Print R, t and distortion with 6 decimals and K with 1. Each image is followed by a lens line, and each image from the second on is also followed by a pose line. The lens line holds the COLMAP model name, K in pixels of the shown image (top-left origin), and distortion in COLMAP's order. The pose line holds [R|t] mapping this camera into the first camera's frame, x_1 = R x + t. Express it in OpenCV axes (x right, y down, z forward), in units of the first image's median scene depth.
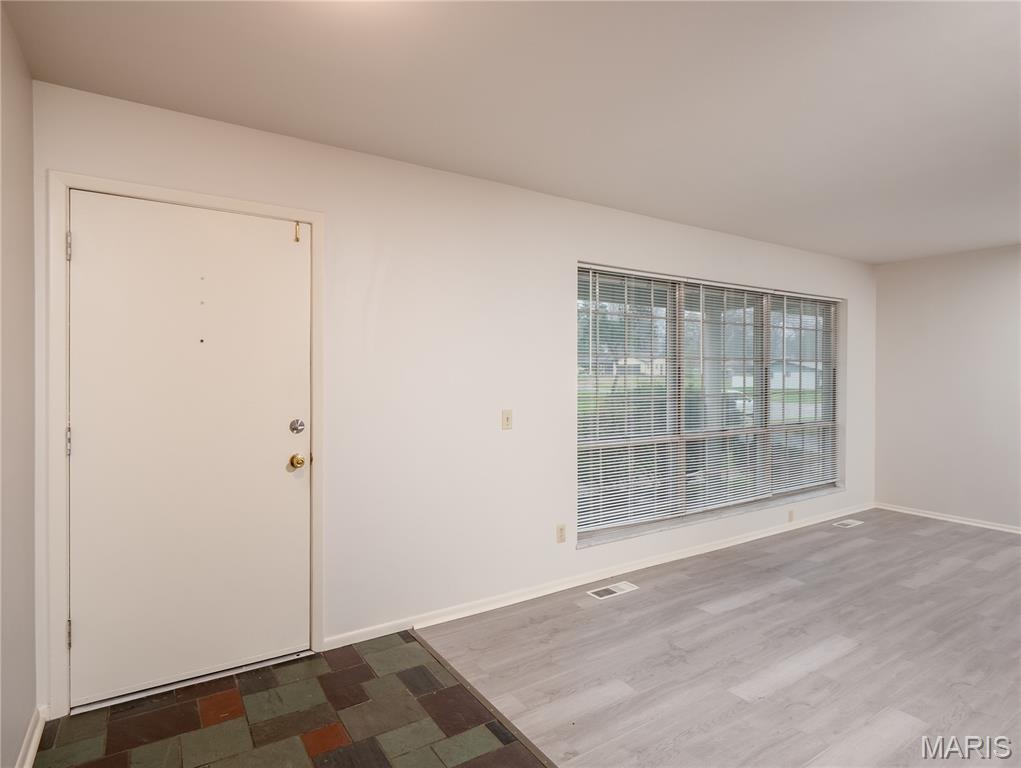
lens RADIAL K [[558.4, 0, 476.1], [0, 558.4, 381.7], [0, 0, 1]] dist [-0.011117, -0.002544]
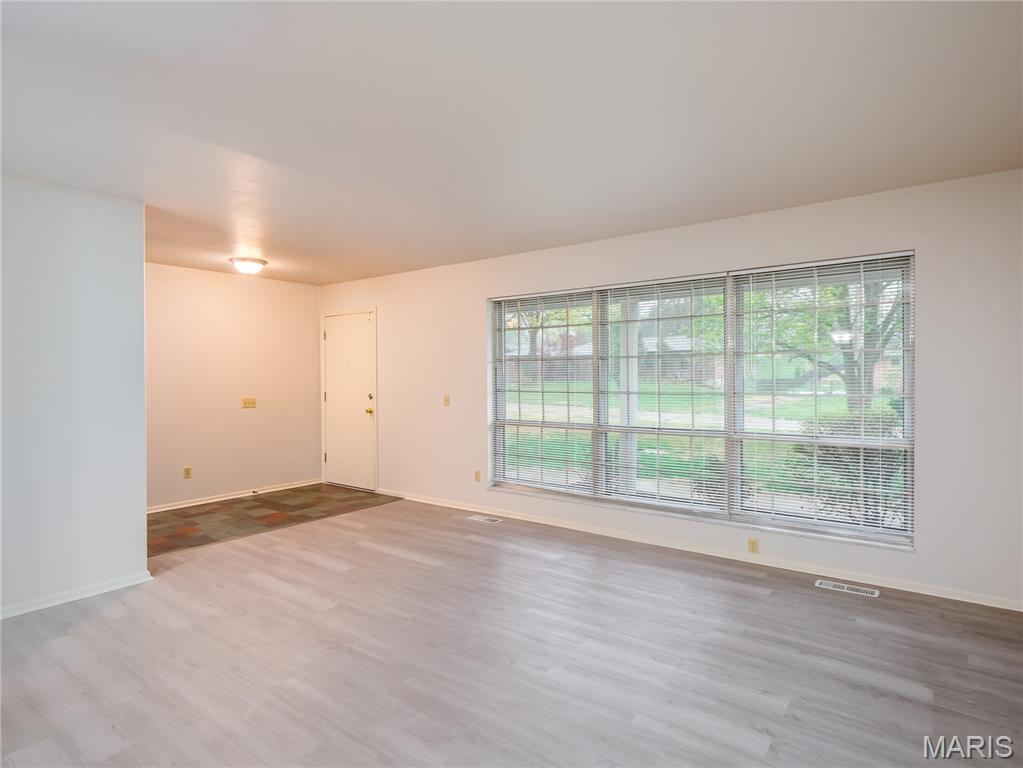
lens RADIAL K [[559.5, 0, 523.3], [0, 559.5, 383.1], [0, 0, 1]] dist [-0.011117, -0.002544]
pose [[0.369286, 0.010570, -0.929256, 1.787613], [0.000015, 0.999935, 0.011380, -0.006078], [0.929316, -0.004217, 0.369262, 0.584753]]
